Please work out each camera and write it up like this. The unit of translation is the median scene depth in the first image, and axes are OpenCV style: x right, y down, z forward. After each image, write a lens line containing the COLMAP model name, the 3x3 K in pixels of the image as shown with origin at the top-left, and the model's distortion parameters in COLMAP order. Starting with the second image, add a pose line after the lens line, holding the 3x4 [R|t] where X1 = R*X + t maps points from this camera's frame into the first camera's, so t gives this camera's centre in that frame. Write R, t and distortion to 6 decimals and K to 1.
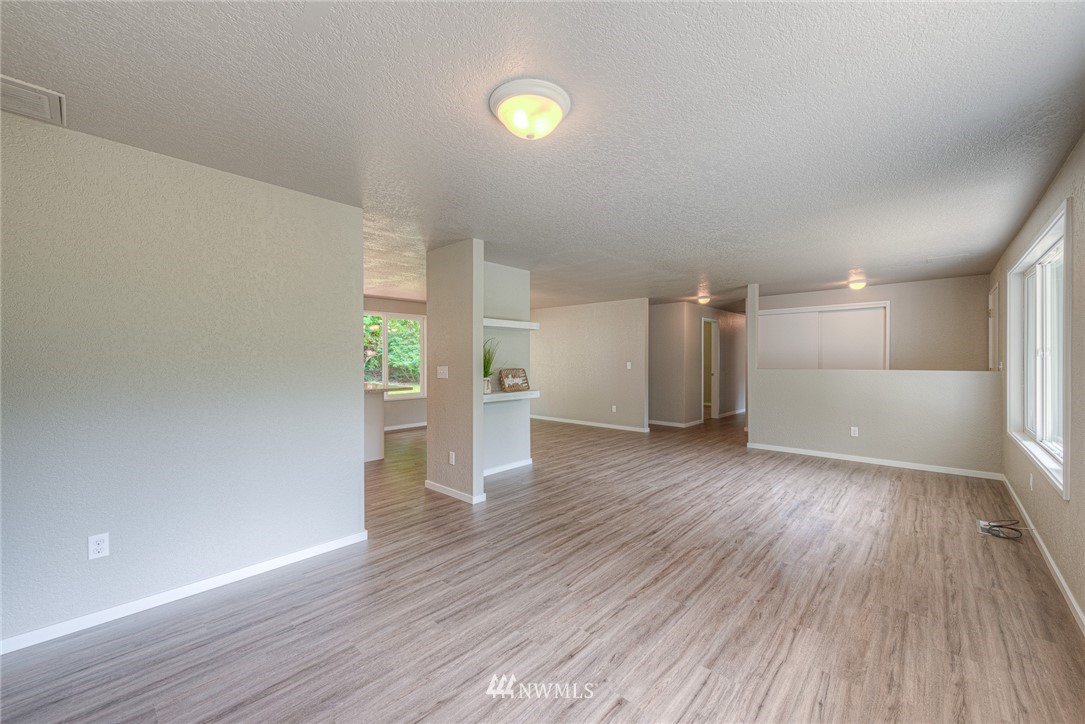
lens RADIAL K [[423.4, 0, 552.6], [0, 423.4, 360.3], [0, 0, 1]] dist [0.010126, -0.002505]
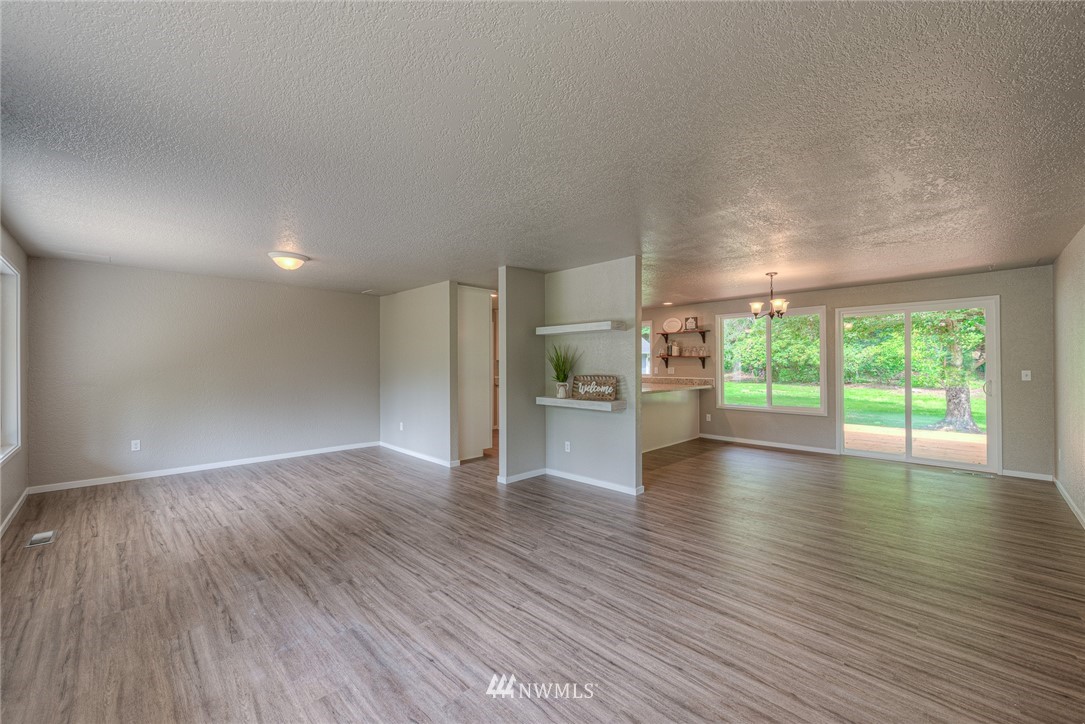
lens RADIAL K [[423.4, 0, 544.4], [0, 423.4, 360.5], [0, 0, 1]] dist [0.010126, -0.002505]
pose [[-0.045954, -0.005145, -0.998930, 1.231731], [-0.001434, 0.999986, -0.005084, -0.011217], [0.998943, 0.001199, -0.045961, 1.397754]]
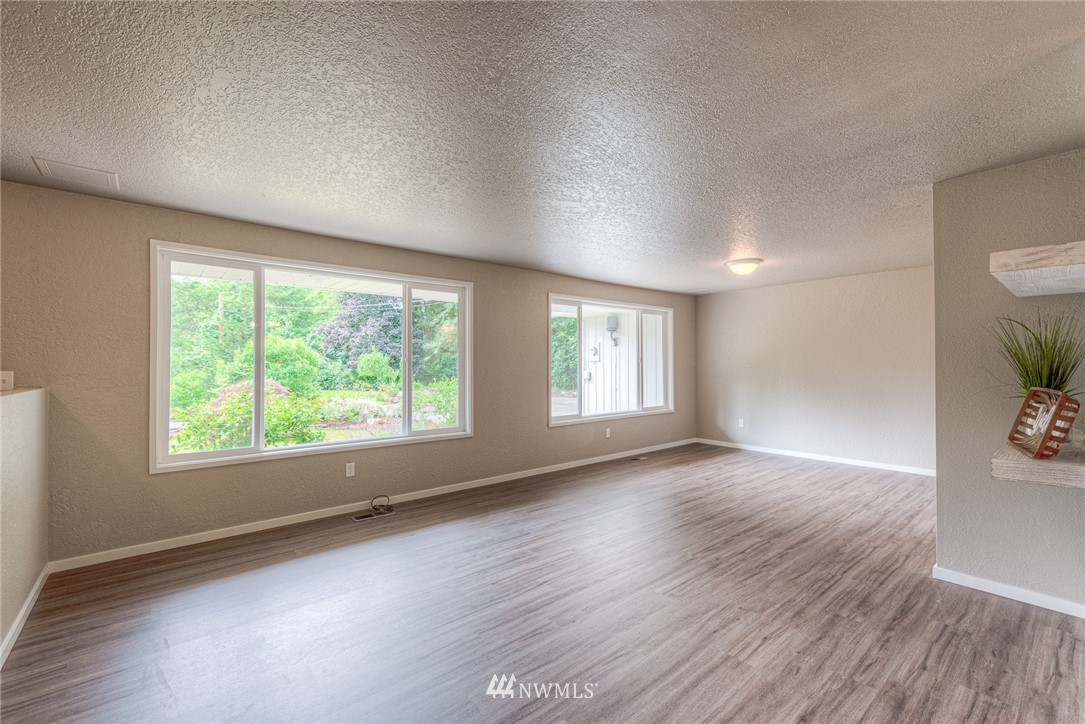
lens RADIAL K [[468.0, 0, 549.7], [0, 468.0, 358.2], [0, 0, 1]] dist [0.000963, 0.000042]
pose [[-0.991118, 0.006362, 0.132832, 0.398200], [0.005281, 0.999950, -0.008493, -0.006555], [-0.132880, -0.007716, -0.991102, 2.164883]]
